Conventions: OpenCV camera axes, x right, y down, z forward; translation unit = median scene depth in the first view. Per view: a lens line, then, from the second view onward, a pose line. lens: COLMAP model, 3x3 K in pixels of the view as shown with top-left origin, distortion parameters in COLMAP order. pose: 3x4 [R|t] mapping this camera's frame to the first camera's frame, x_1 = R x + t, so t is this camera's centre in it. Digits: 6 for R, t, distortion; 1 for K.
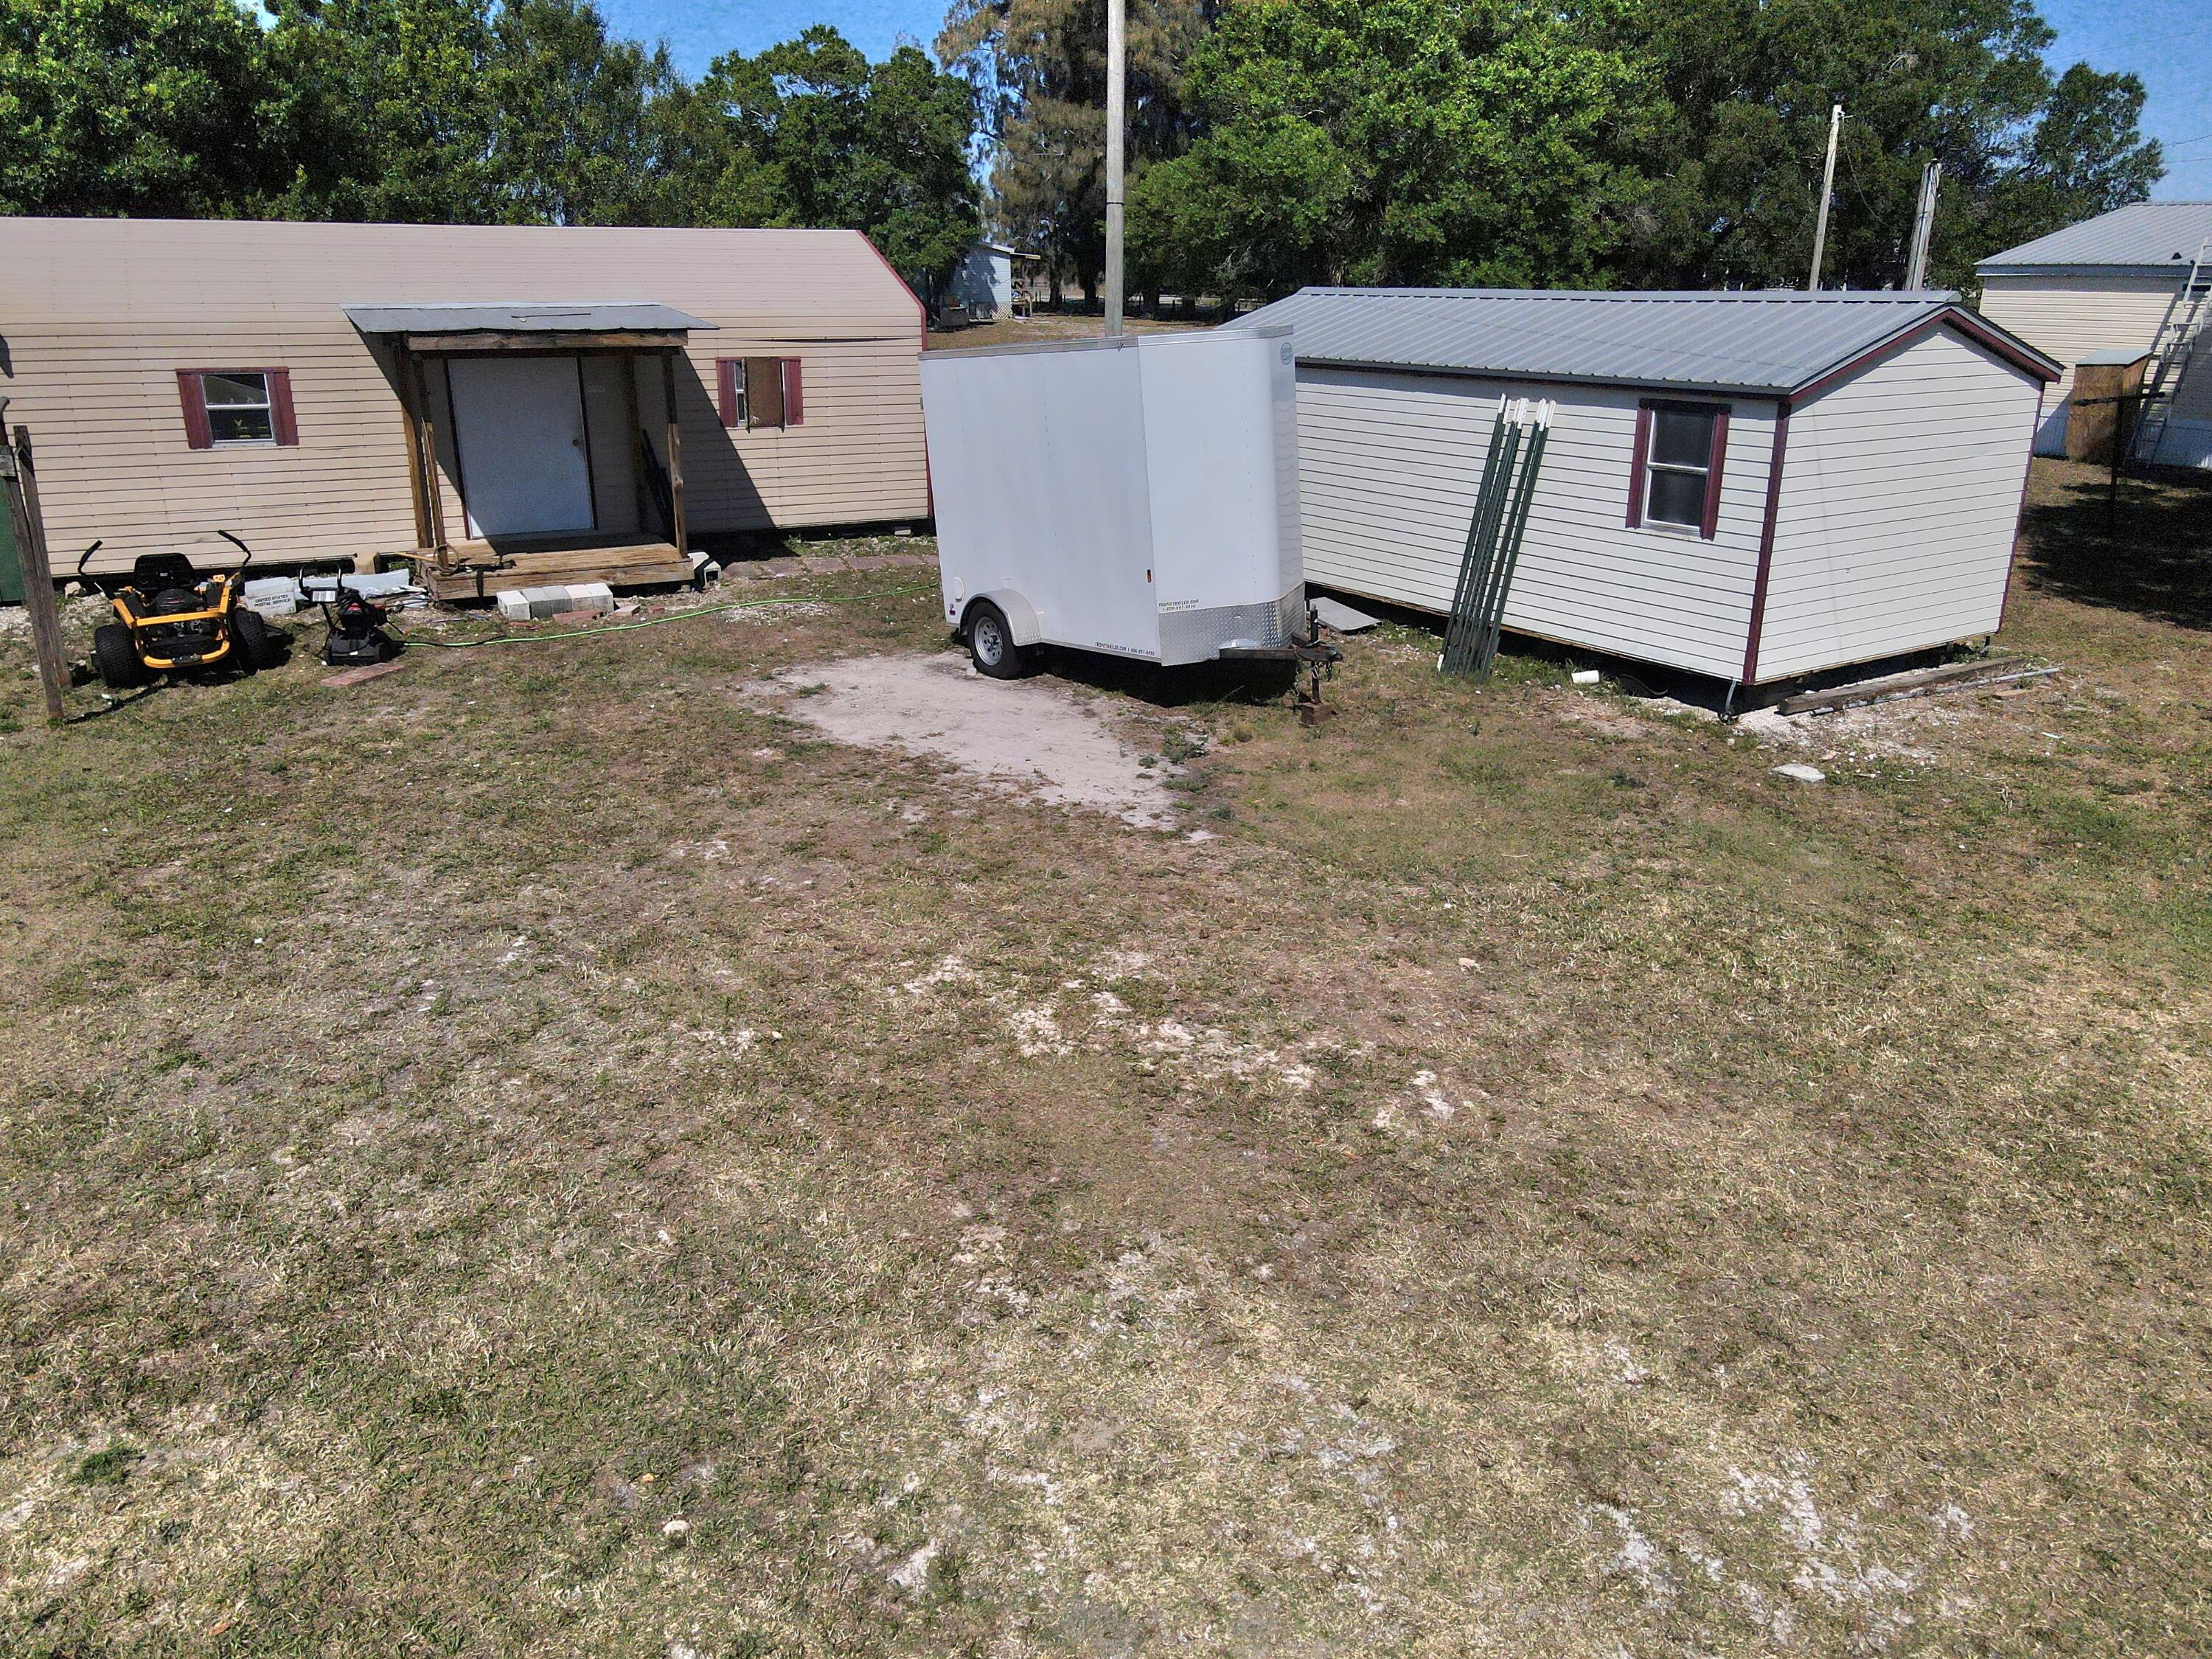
lens RADIAL K [[1565.1, 0, 1112.7], [0, 1565.1, 819.4], [0, 0, 1]] dist [0.002250, 0.023428]
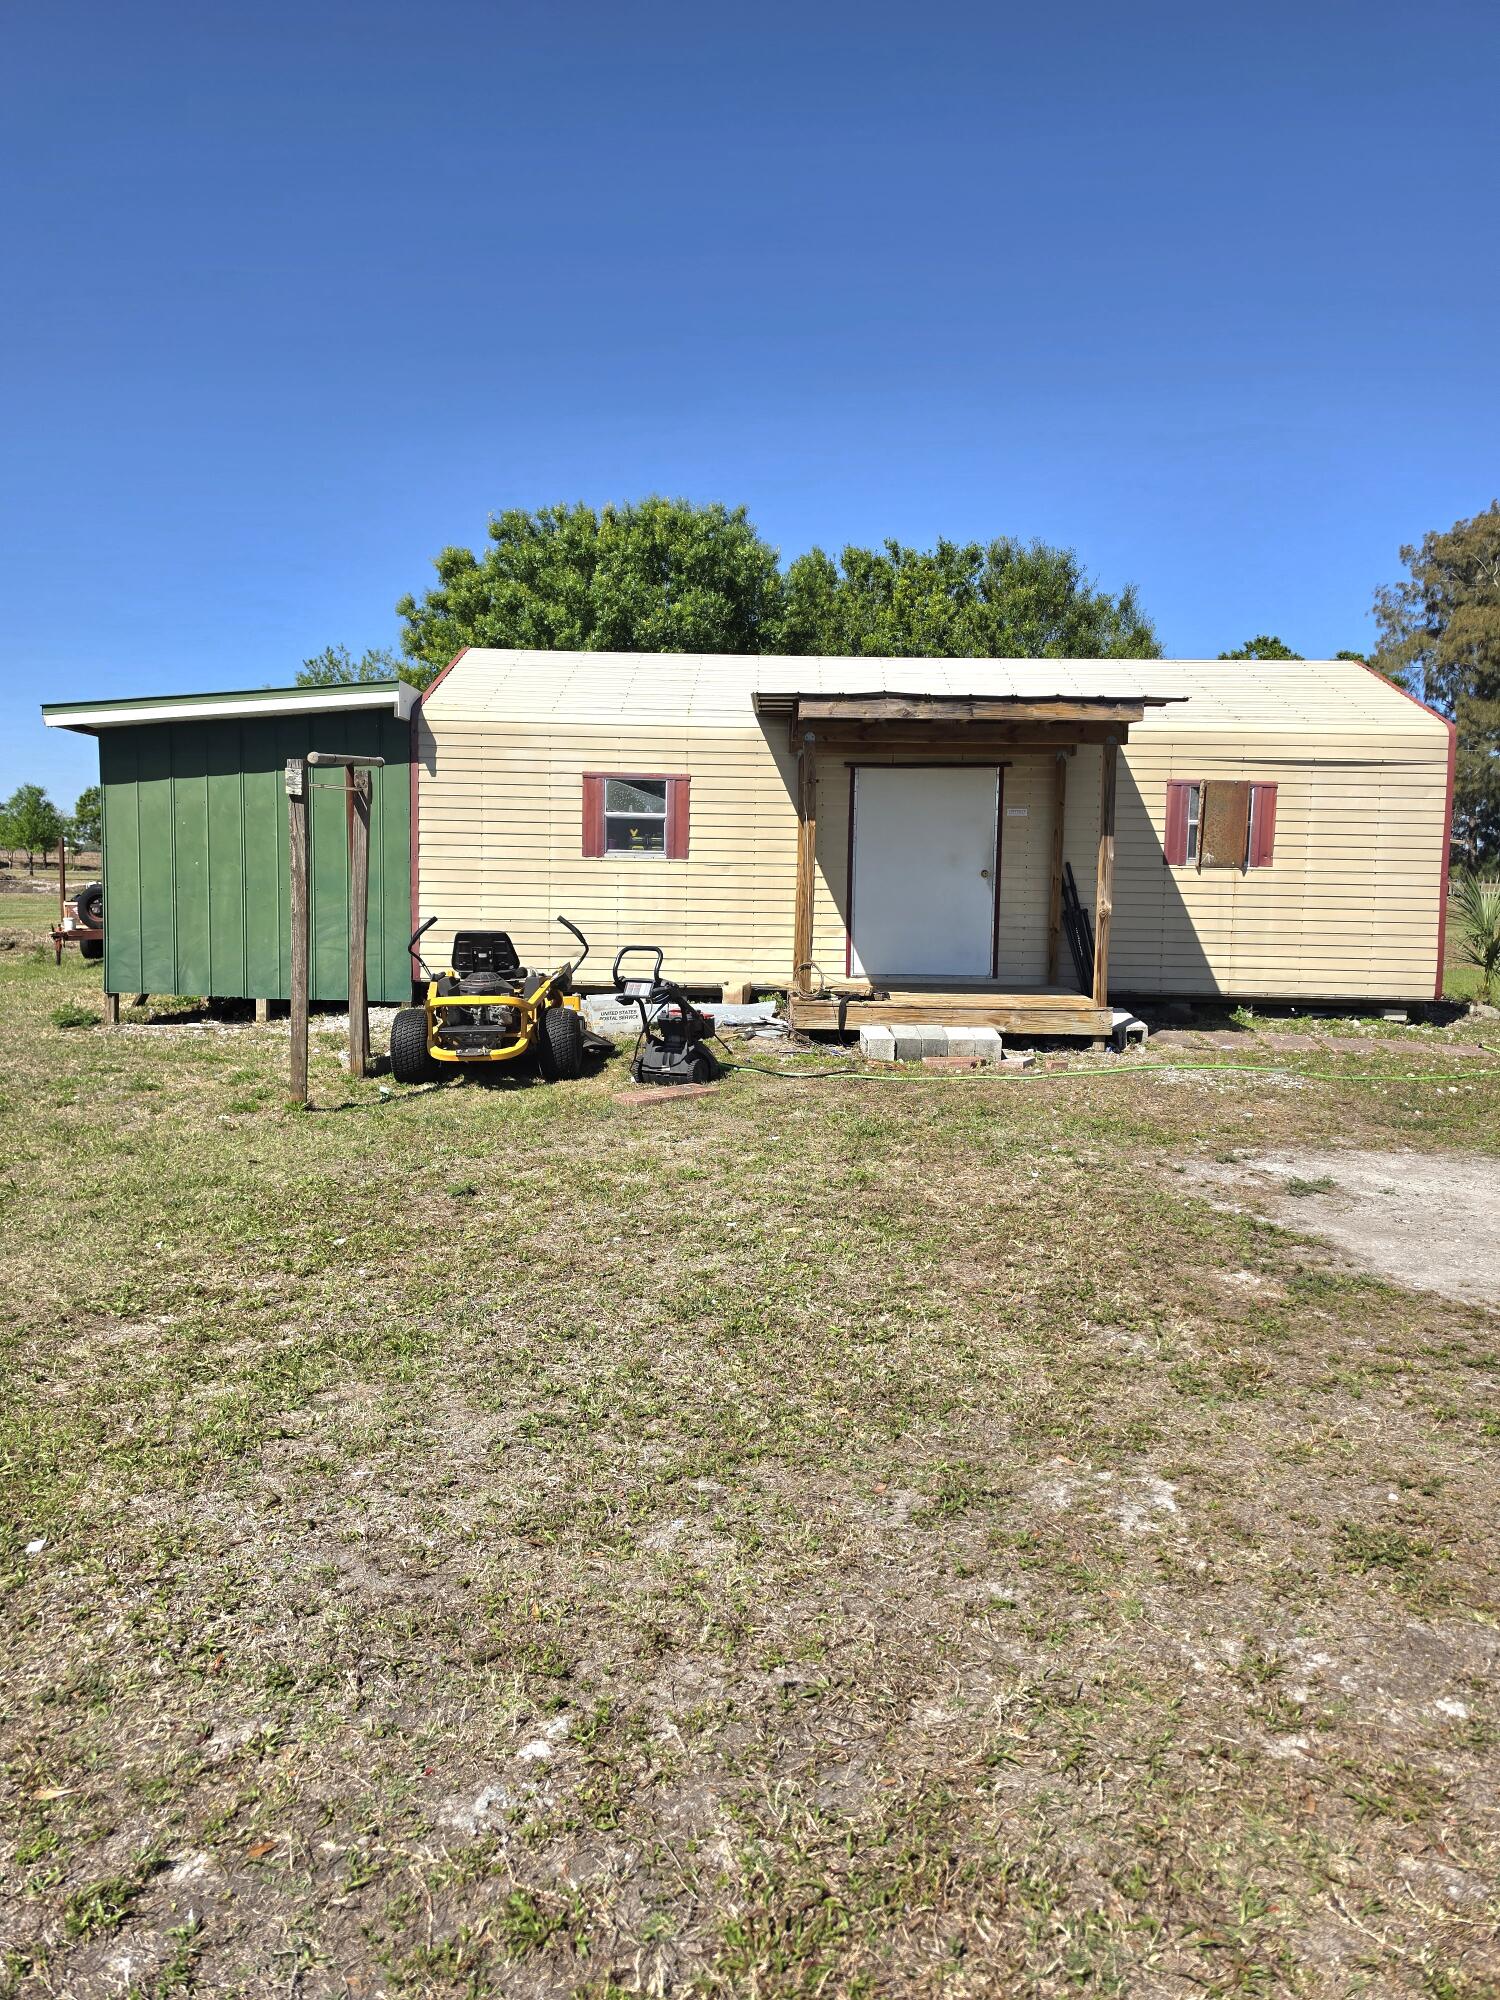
lens RADIAL K [[1353.1, 0, 741.0], [0, 1353.1, 990.2], [0, 0, 1]] dist [0.053723, -0.012355]
pose [[0.870225, 0.046147, -0.490488, -0.121045], [-0.168158, 0.963634, -0.207684, -0.011182], [0.463067, 0.263212, 0.846339, 0.422383]]
